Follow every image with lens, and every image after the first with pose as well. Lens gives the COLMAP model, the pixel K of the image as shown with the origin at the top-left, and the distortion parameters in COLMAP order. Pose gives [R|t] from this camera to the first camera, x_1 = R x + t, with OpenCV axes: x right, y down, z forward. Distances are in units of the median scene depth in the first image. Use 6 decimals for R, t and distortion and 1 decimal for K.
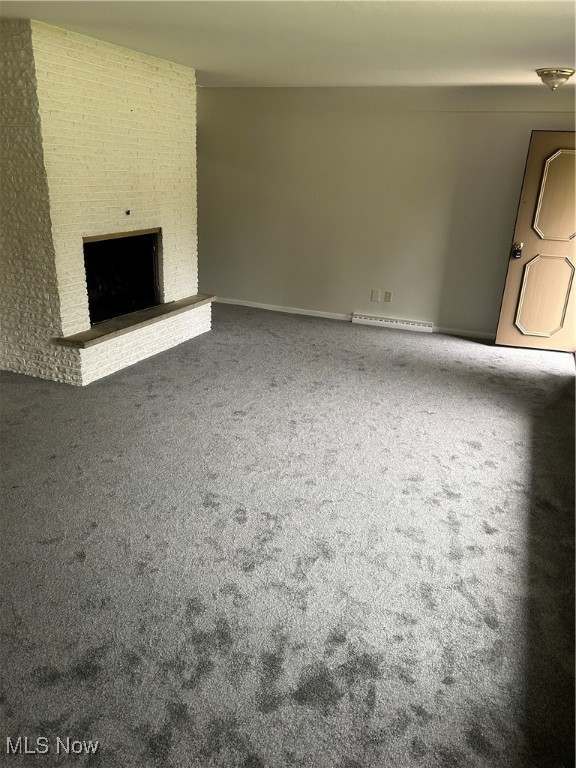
lens RADIAL K [[571.9, 0, 290.1], [0, 571.9, 380.6], [0, 0, 1]] dist [0.042725, -0.054700]
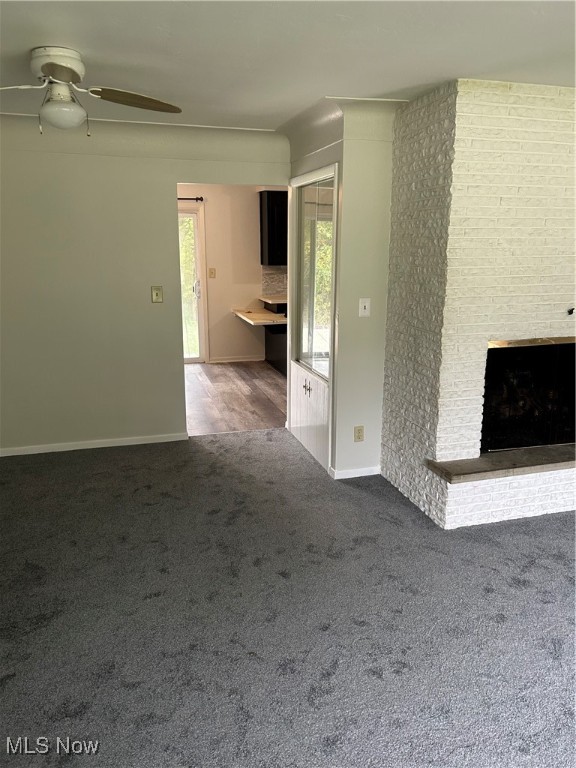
lens RADIAL K [[571.9, 0, 290.1], [0, 571.9, 380.6], [0, 0, 1]] dist [0.042725, -0.054700]
pose [[0.624780, 0.143816, -0.767442, 0.069657], [-0.243903, 0.969653, -0.016853, -0.120335], [0.741729, 0.197711, 0.640897, 0.321828]]
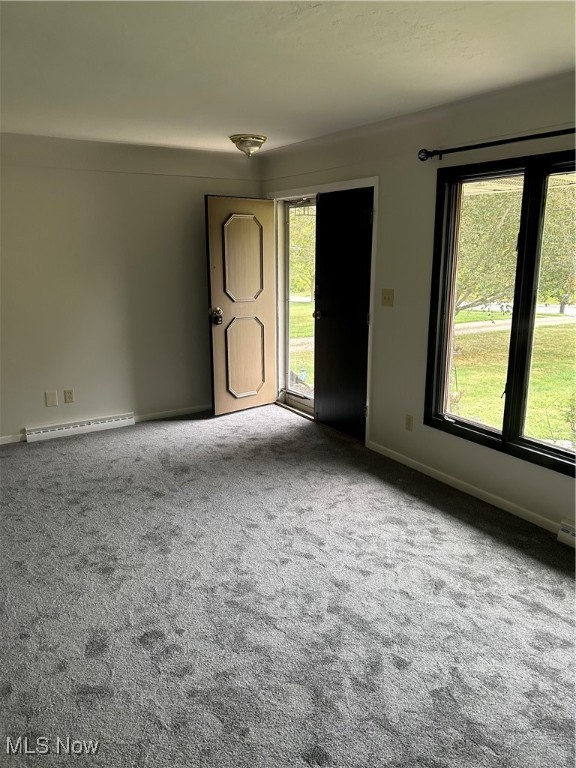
lens RADIAL K [[571.9, 0, 290.1], [0, 571.9, 380.6], [0, 0, 1]] dist [0.042725, -0.054700]
pose [[0.583286, -0.229853, 0.779067, -0.390277], [0.304053, 0.951180, 0.052989, -0.177725], [-0.753213, 0.205970, 0.624698, 0.431139]]
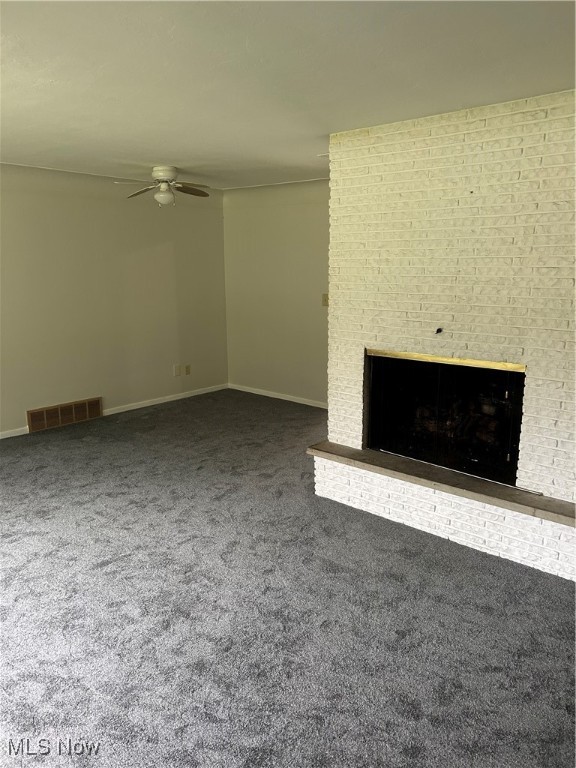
lens RADIAL K [[569.9, 0, 288.0], [0, 569.9, 384.0], [0, 0, 1]] dist [0.050138, -0.054864]
pose [[-0.318053, 0.159431, -0.934572, 0.503786], [-0.338069, 0.901886, 0.268907, -0.393393], [0.885749, 0.401476, -0.232949, 1.118469]]
